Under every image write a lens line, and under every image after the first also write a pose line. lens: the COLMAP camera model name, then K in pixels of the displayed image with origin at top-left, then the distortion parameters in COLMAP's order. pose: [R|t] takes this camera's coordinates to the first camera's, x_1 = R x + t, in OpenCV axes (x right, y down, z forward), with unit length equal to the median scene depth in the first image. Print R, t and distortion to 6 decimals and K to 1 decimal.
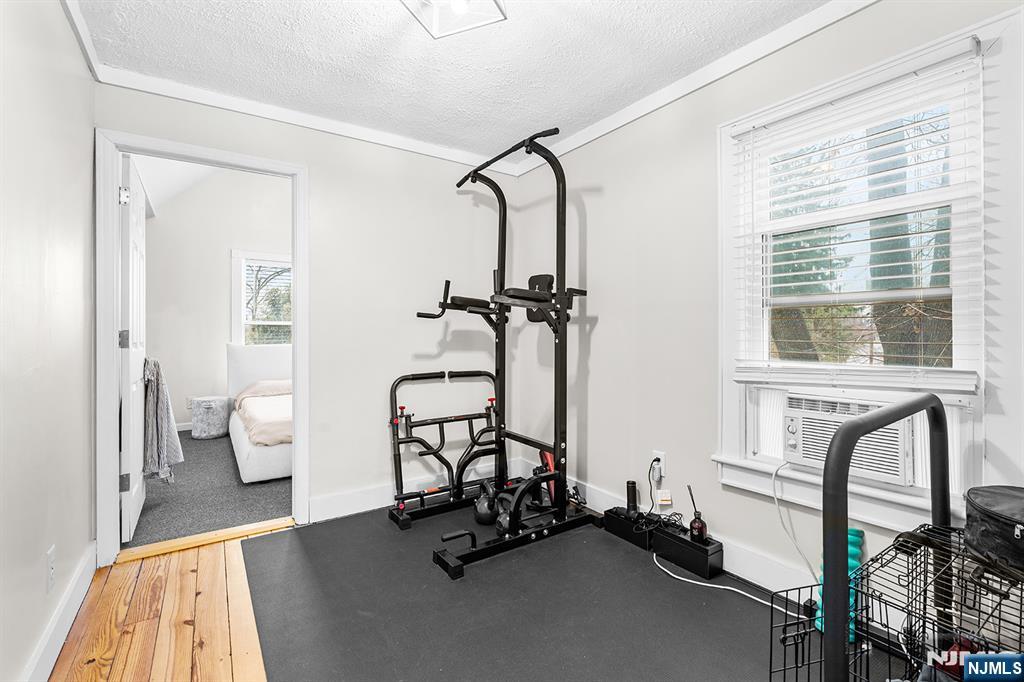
lens RADIAL K [[459.0, 0, 513.7], [0, 459.0, 337.6], [0, 0, 1]] dist [-0.004384, -0.000698]
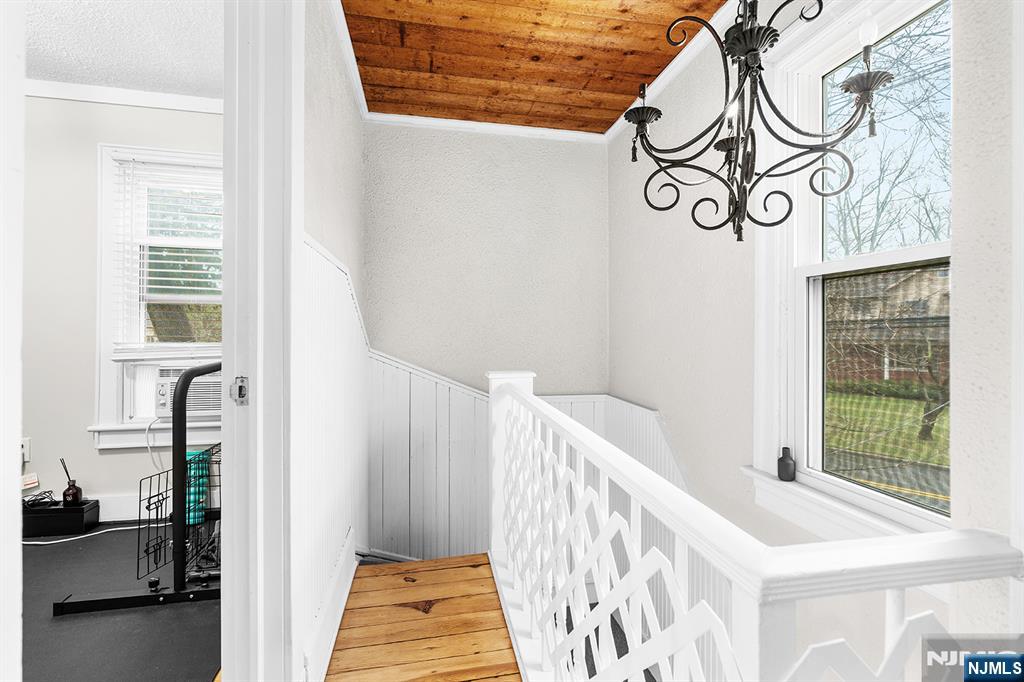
lens RADIAL K [[459.0, 0, 511.1], [0, 459.0, 324.8], [0, 0, 1]] dist [-0.004384, -0.000698]
pose [[0.388436, 0.012261, 0.921394, -0.229655], [-0.005743, 0.999924, -0.010885, 0.006747], [-0.921458, -0.001063, 0.388477, -0.451264]]
